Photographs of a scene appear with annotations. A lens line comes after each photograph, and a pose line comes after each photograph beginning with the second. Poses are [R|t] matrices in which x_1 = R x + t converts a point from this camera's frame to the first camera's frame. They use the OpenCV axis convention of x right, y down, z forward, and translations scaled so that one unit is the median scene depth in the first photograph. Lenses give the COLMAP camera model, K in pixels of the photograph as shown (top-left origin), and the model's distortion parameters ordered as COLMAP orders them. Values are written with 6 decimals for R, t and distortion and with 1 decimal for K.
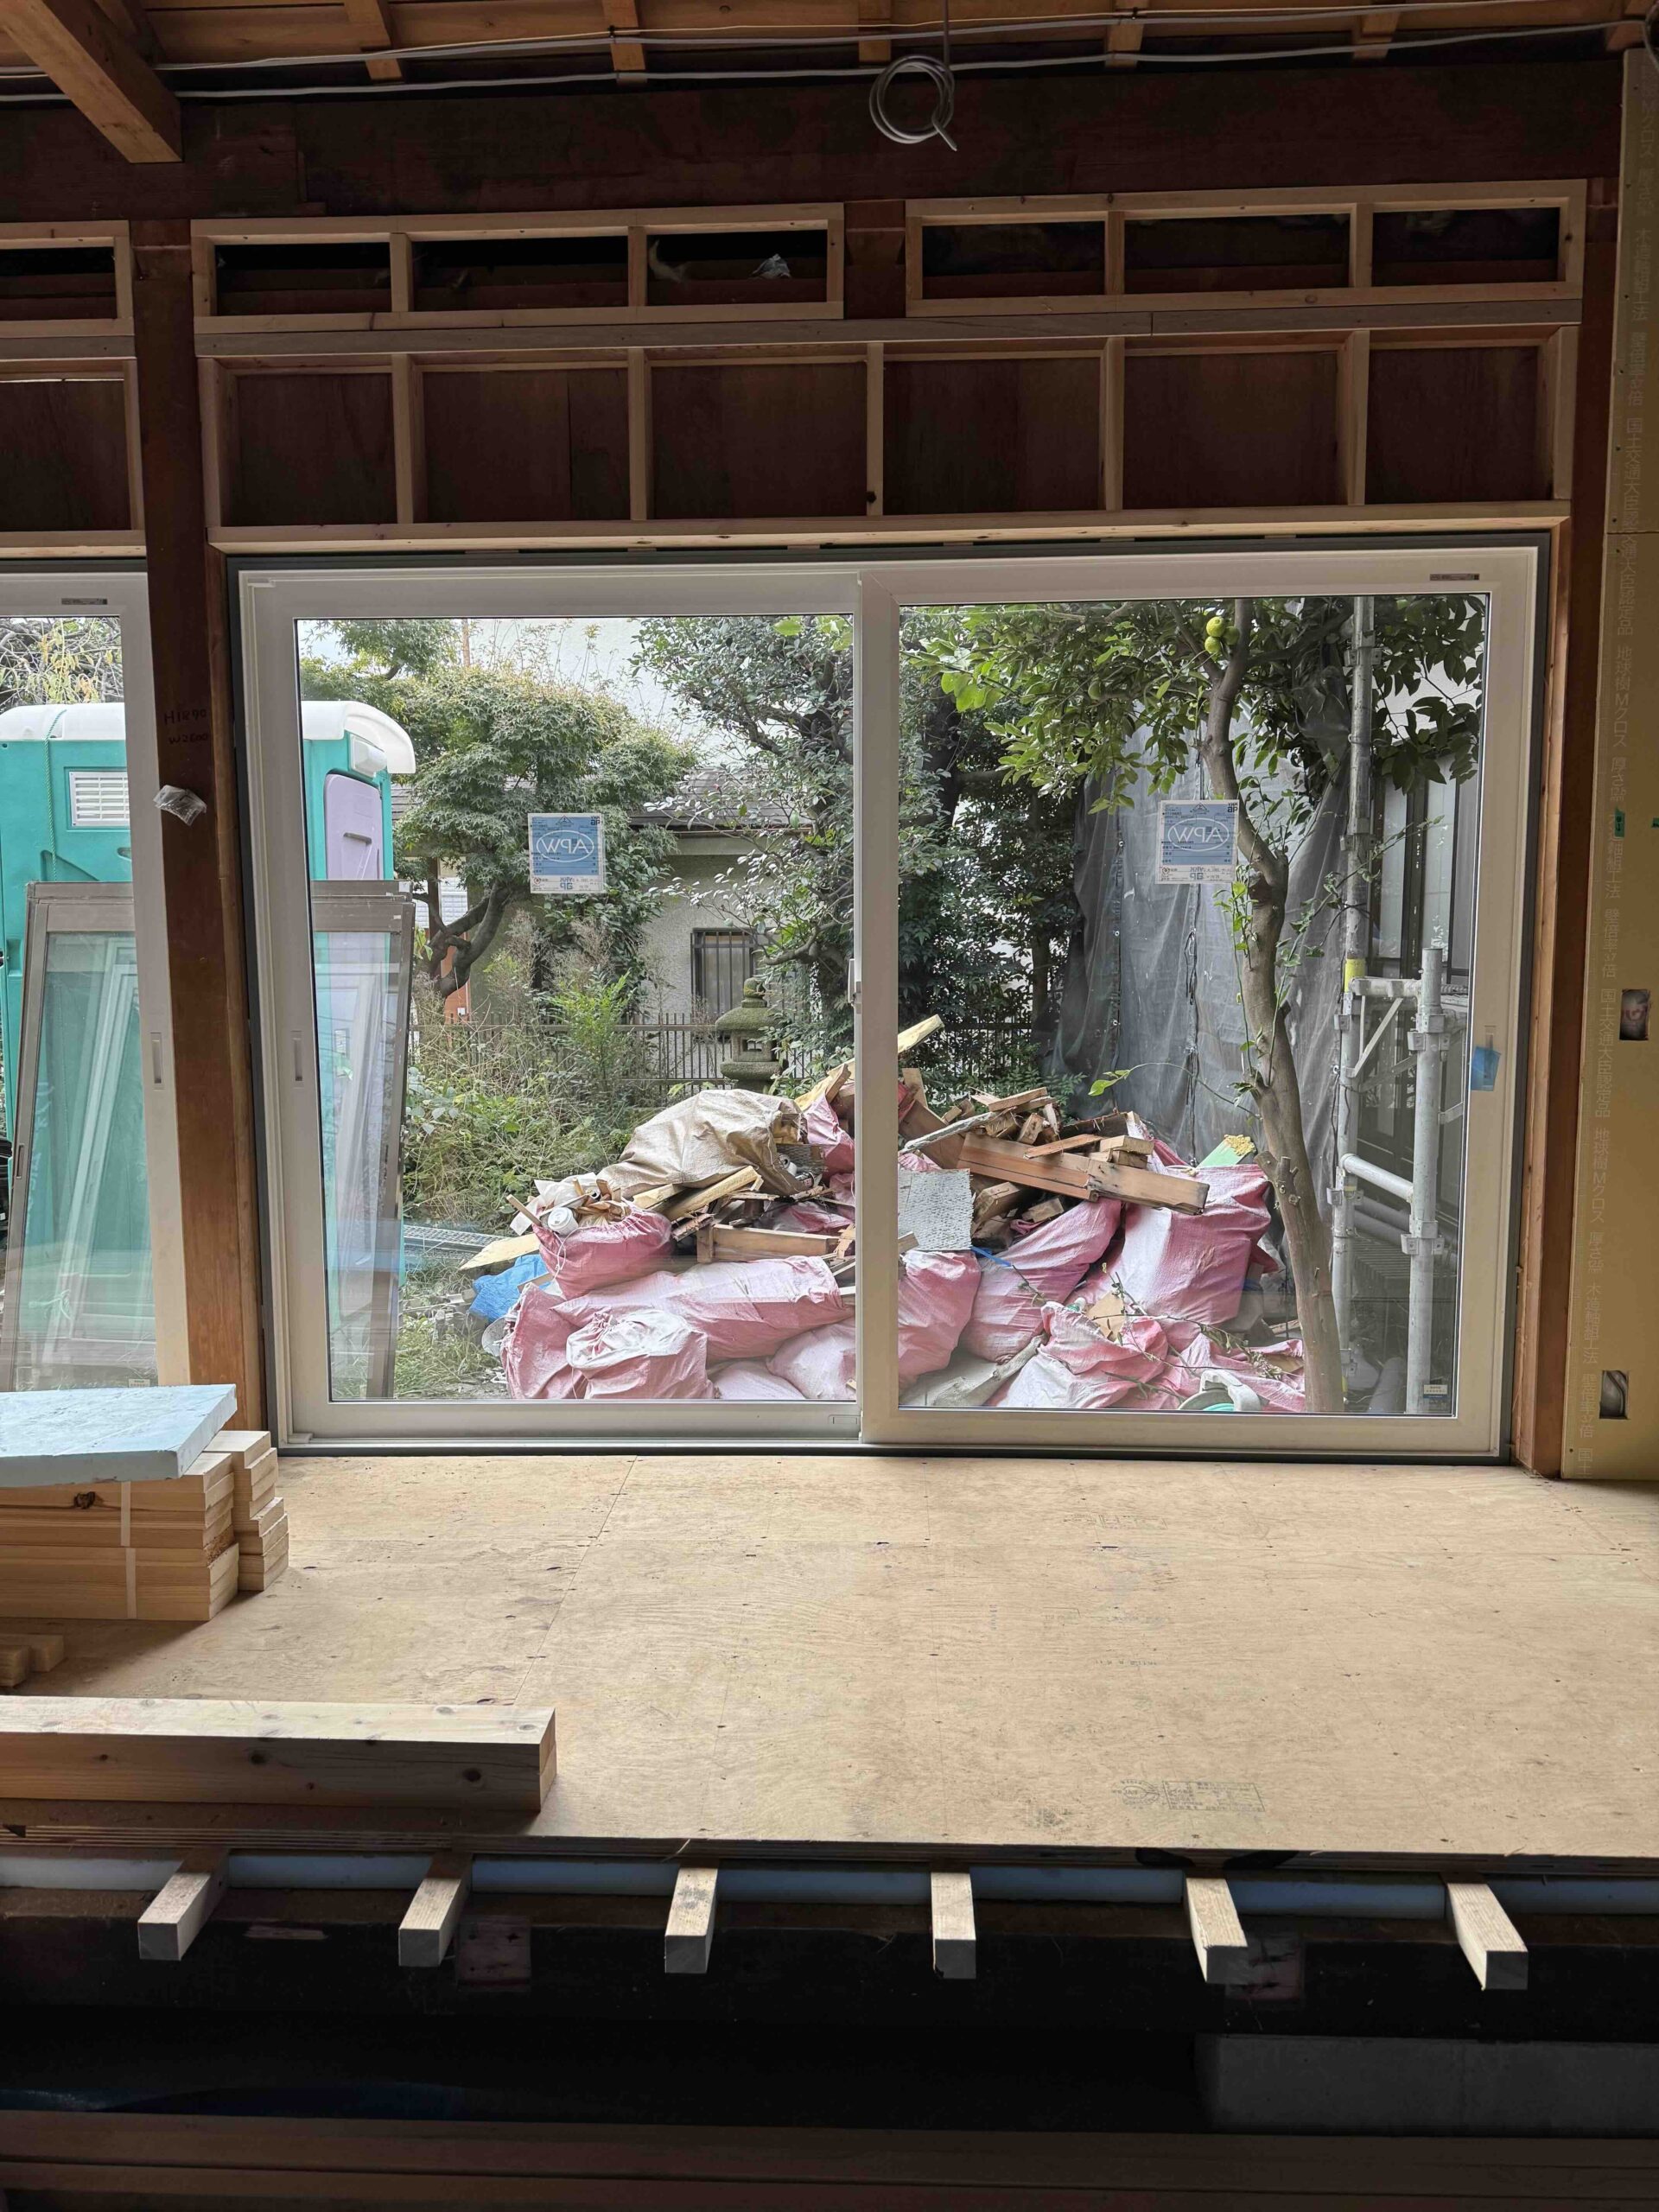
lens RADIAL K [[1543.9, 0, 867.1], [0, 1543.9, 1104.7], [0, 0, 1]] dist [0.050585, -0.058019]
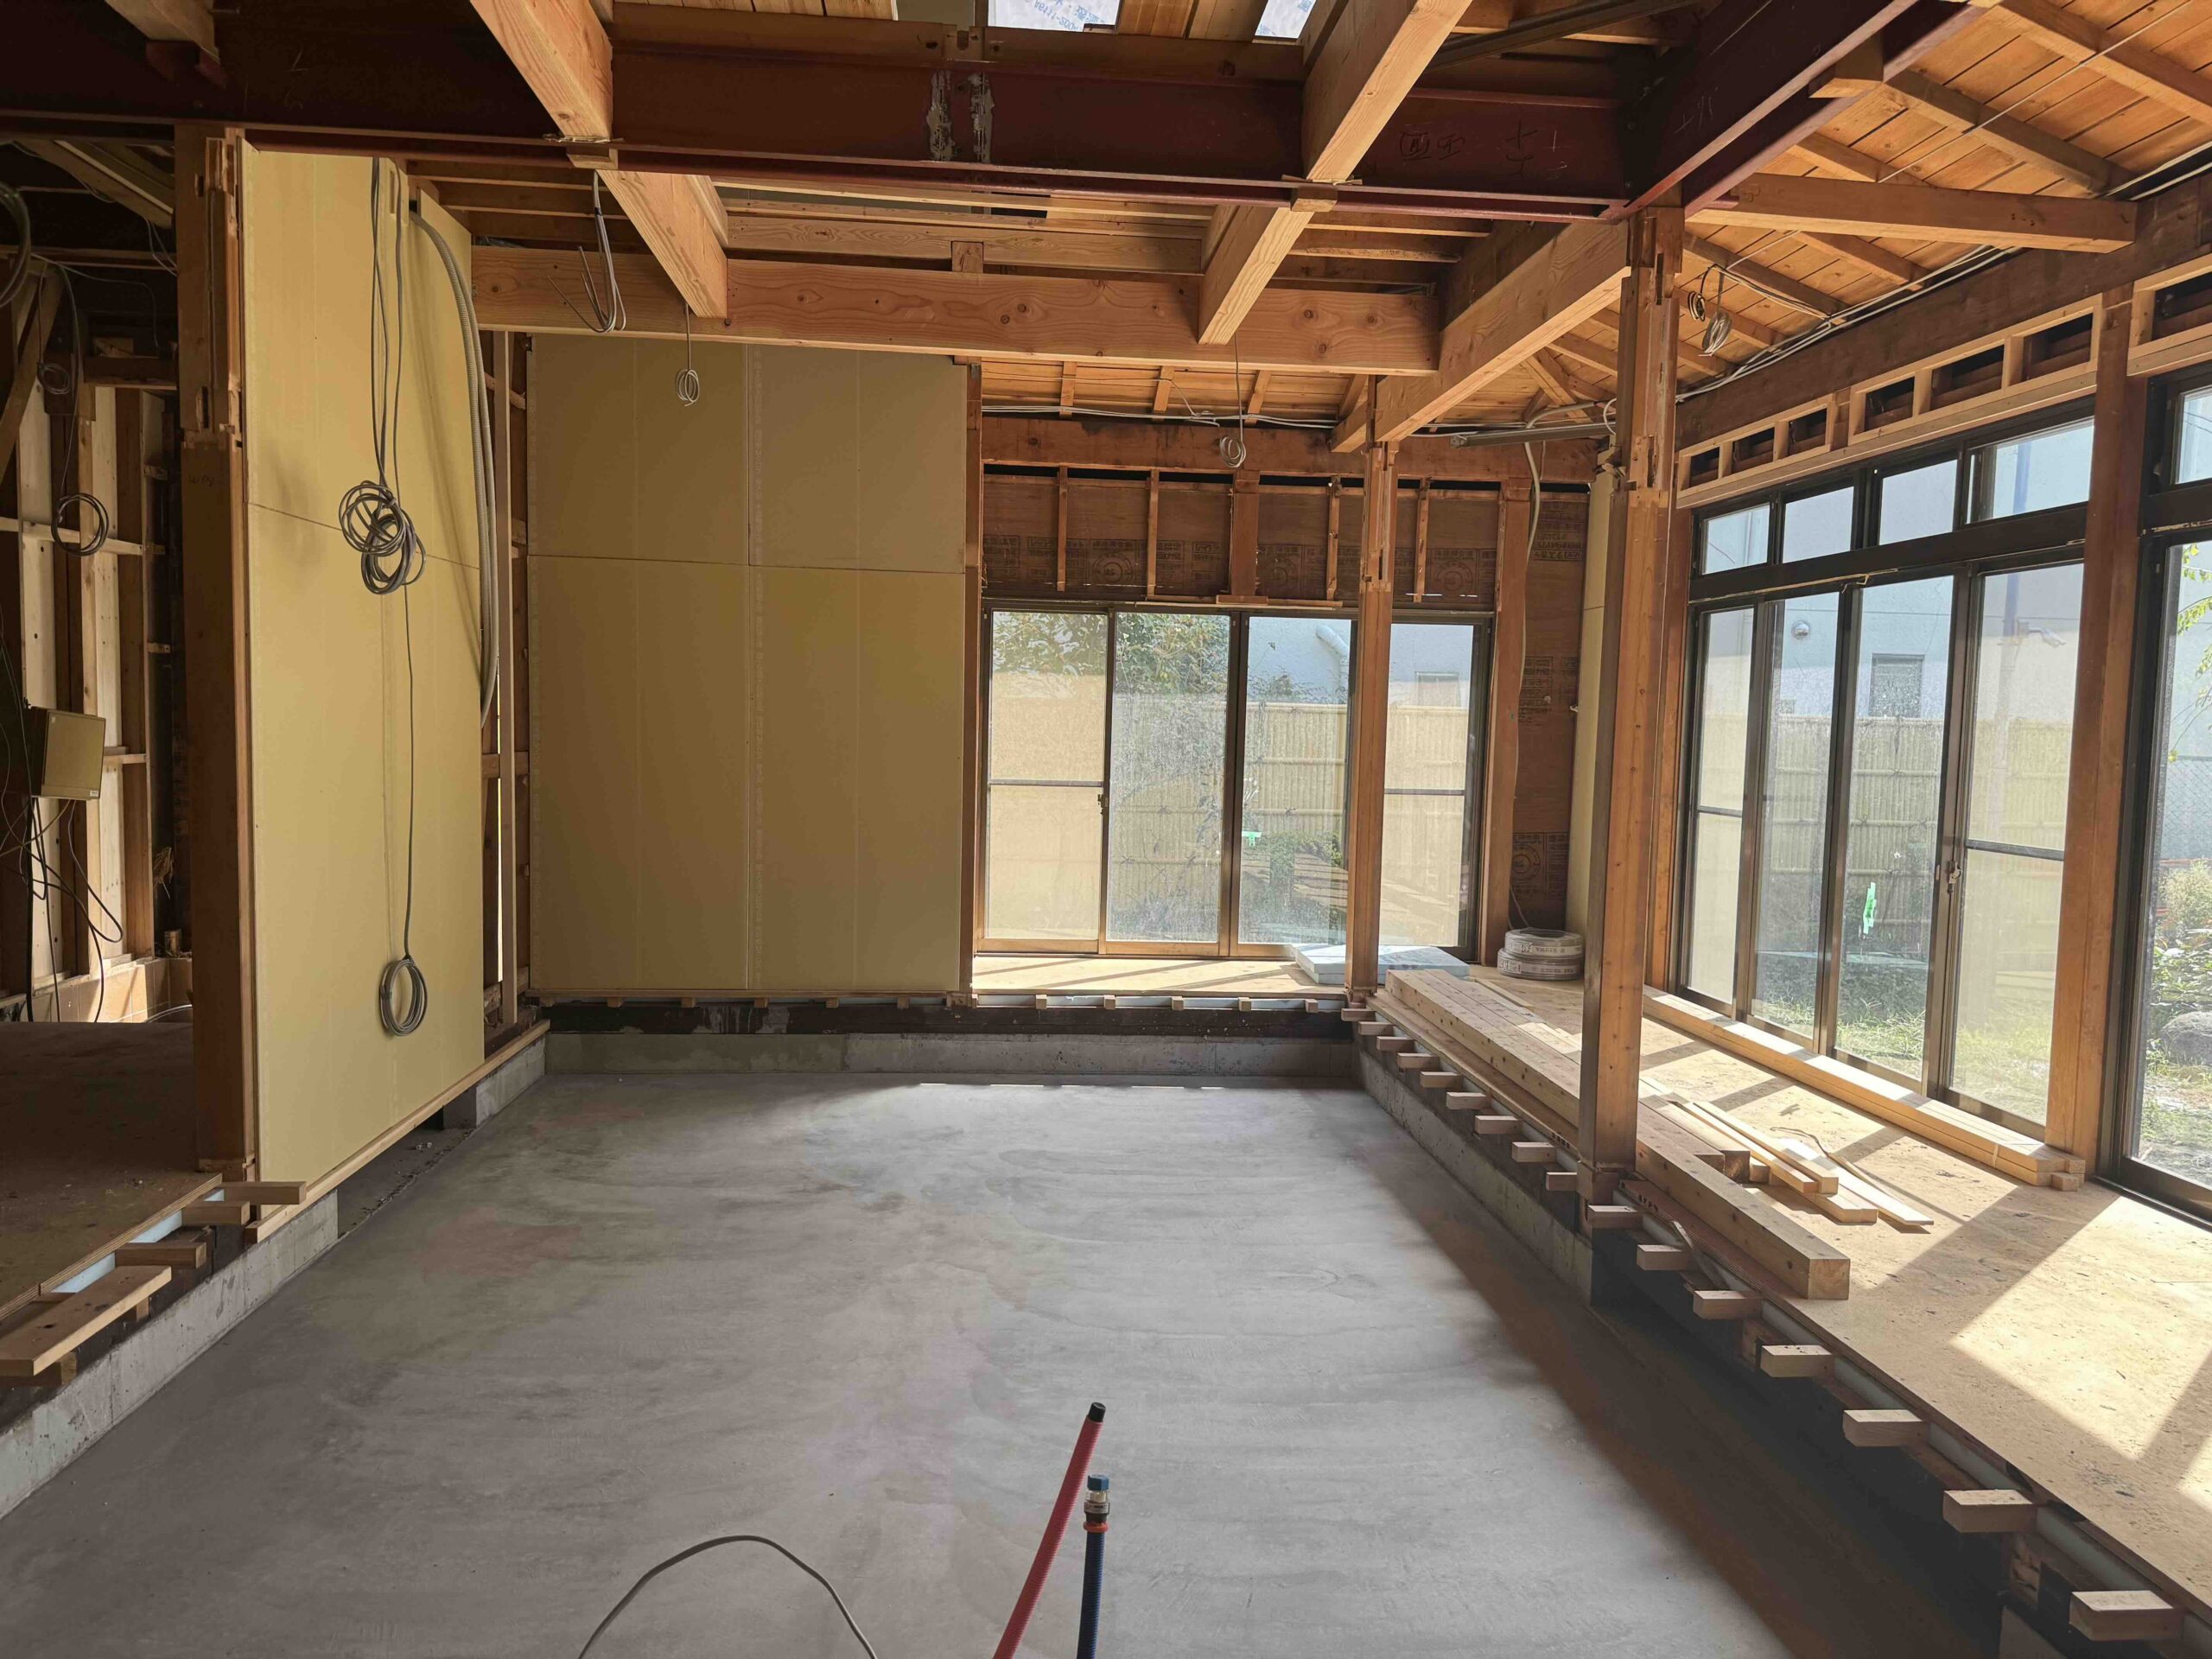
lens RADIAL K [[1543.9, 0, 1117.3], [0, 1543.9, 843.7], [0, 0, 1]] dist [0.050585, -0.058019]
pose [[0.136666, 0.089303, -0.986584, 0.847270], [-0.142746, 0.987309, 0.069595, -0.032490], [0.980278, 0.131320, 0.147680, -0.039057]]
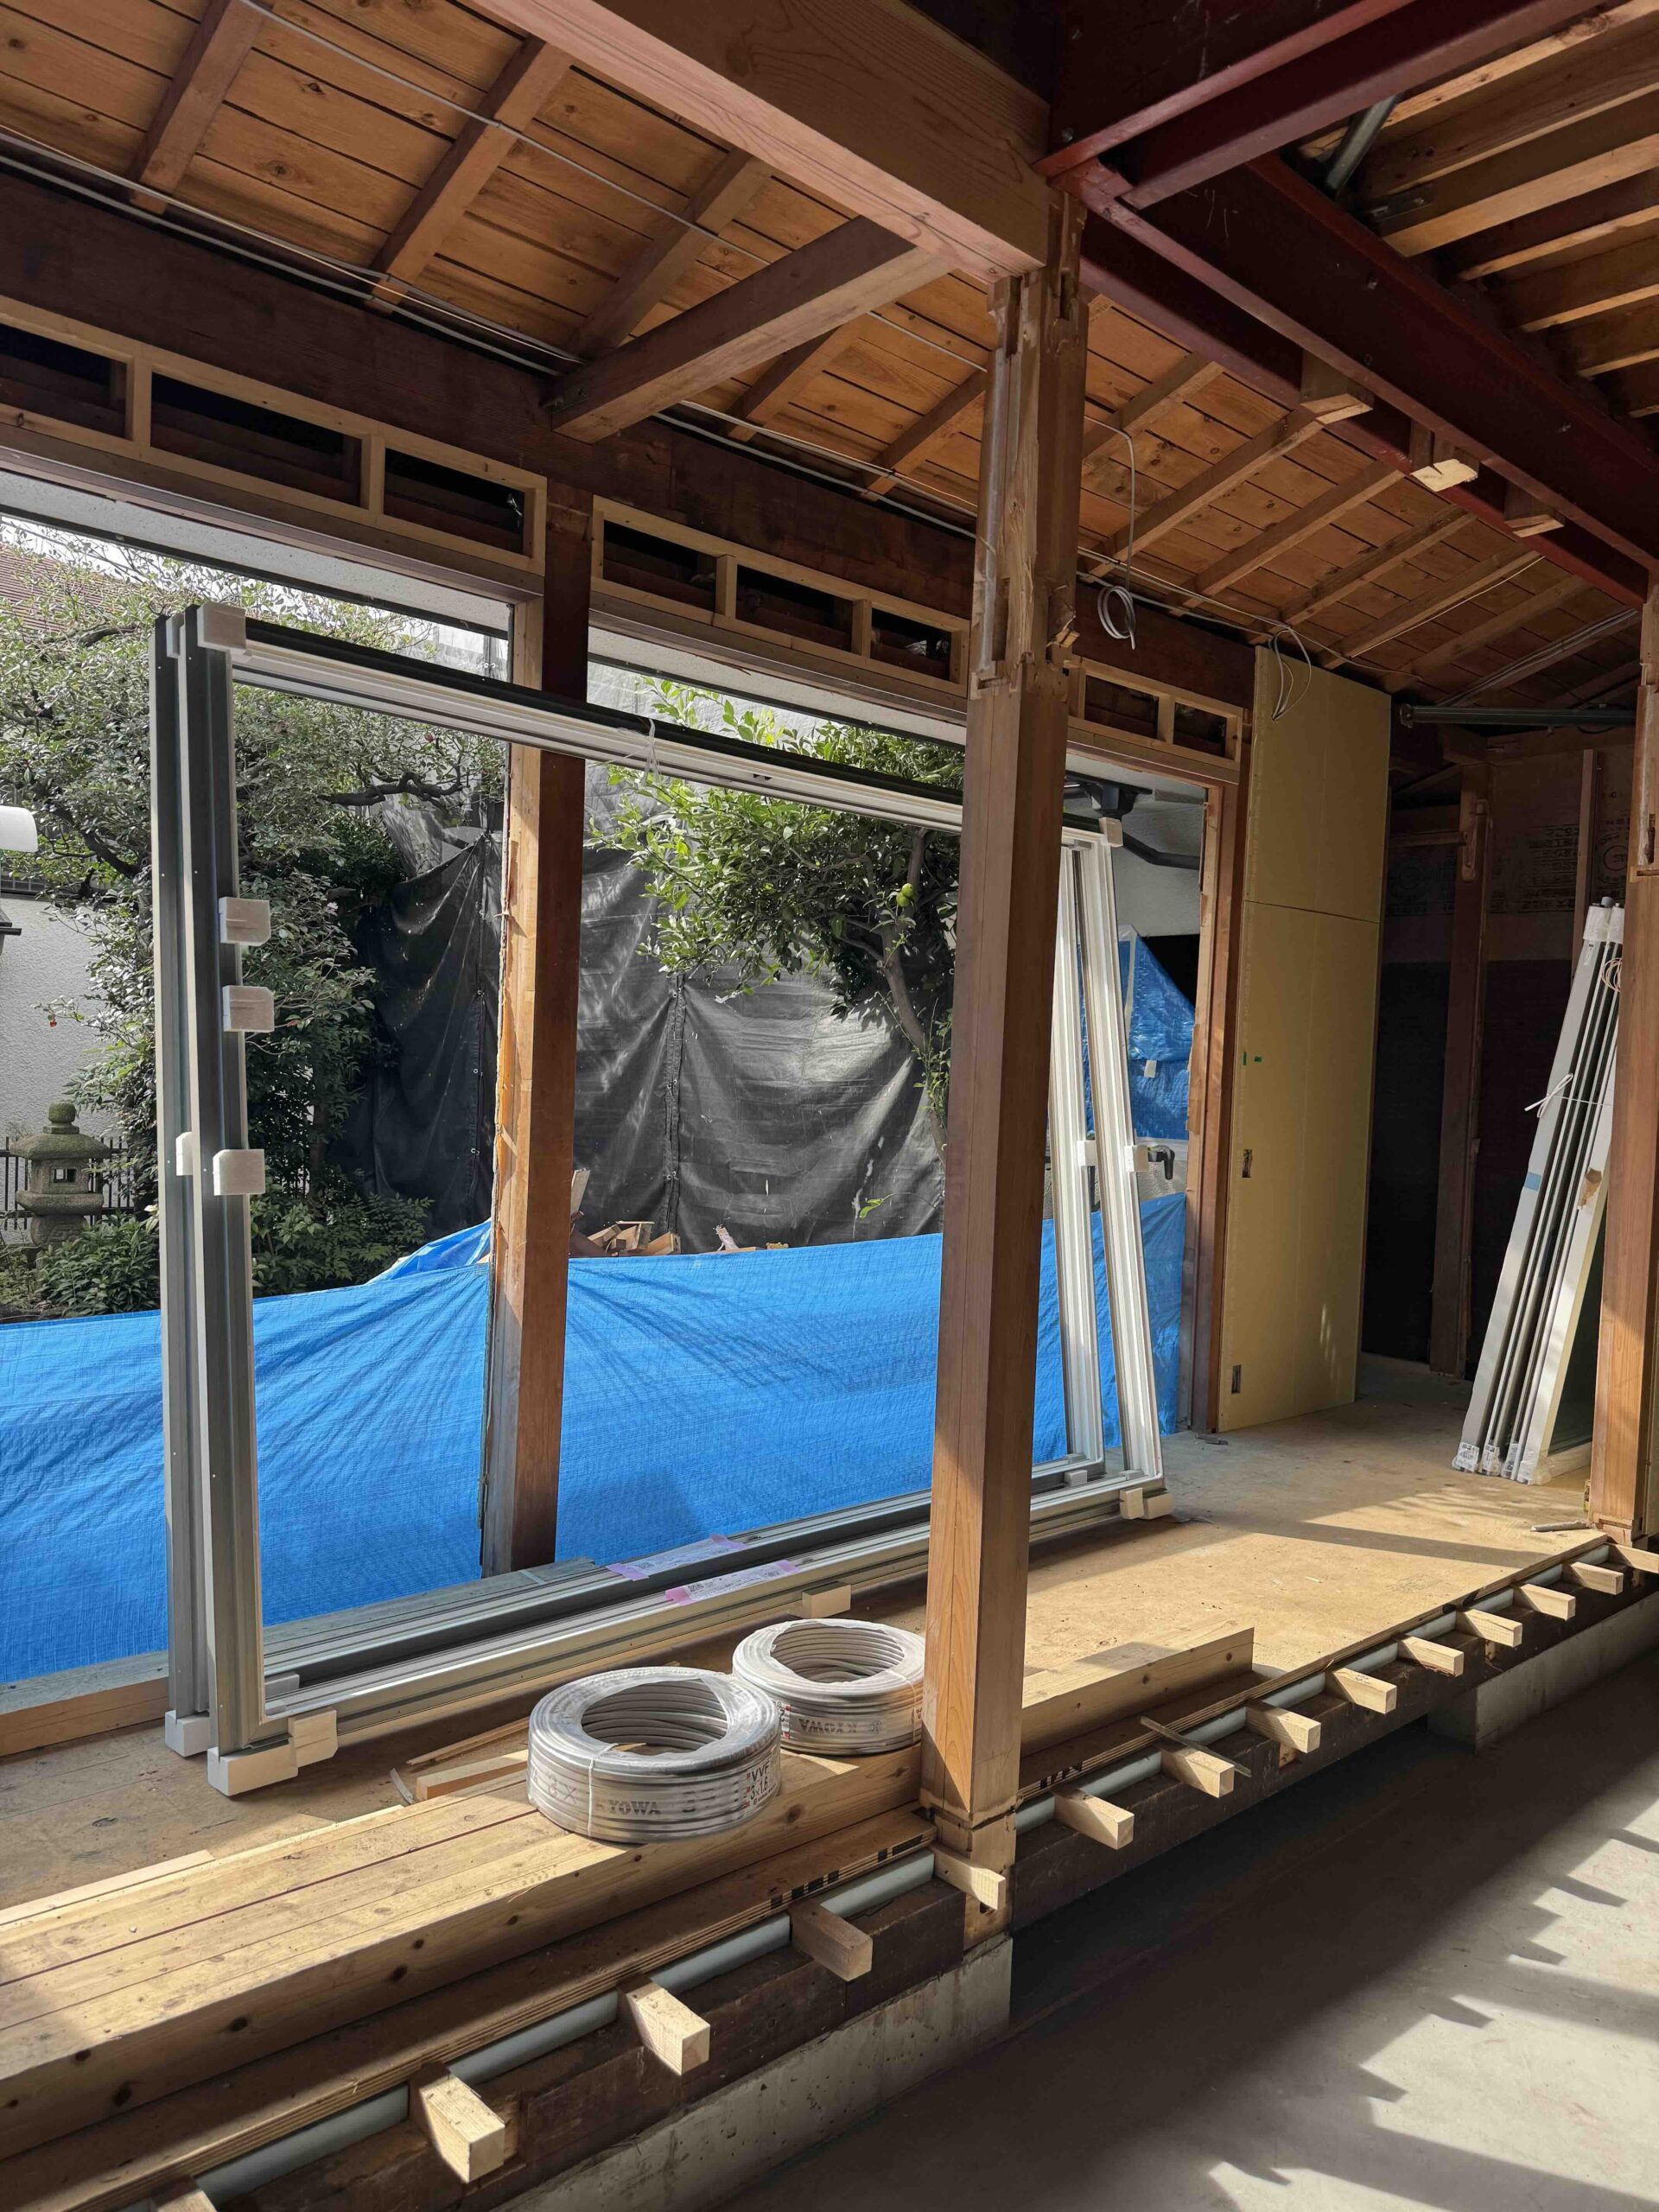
lens RADIAL K [[1543.9, 0, 828.2], [0, 1543.9, 1121.3], [0, 0, 1]] dist [0.050585, -0.058019]
pose [[0.705407, 0.010021, 0.708731, -1.678694], [0.043502, 0.997403, -0.057401, -0.036433], [-0.707466, 0.071322, 0.703140, 0.134260]]
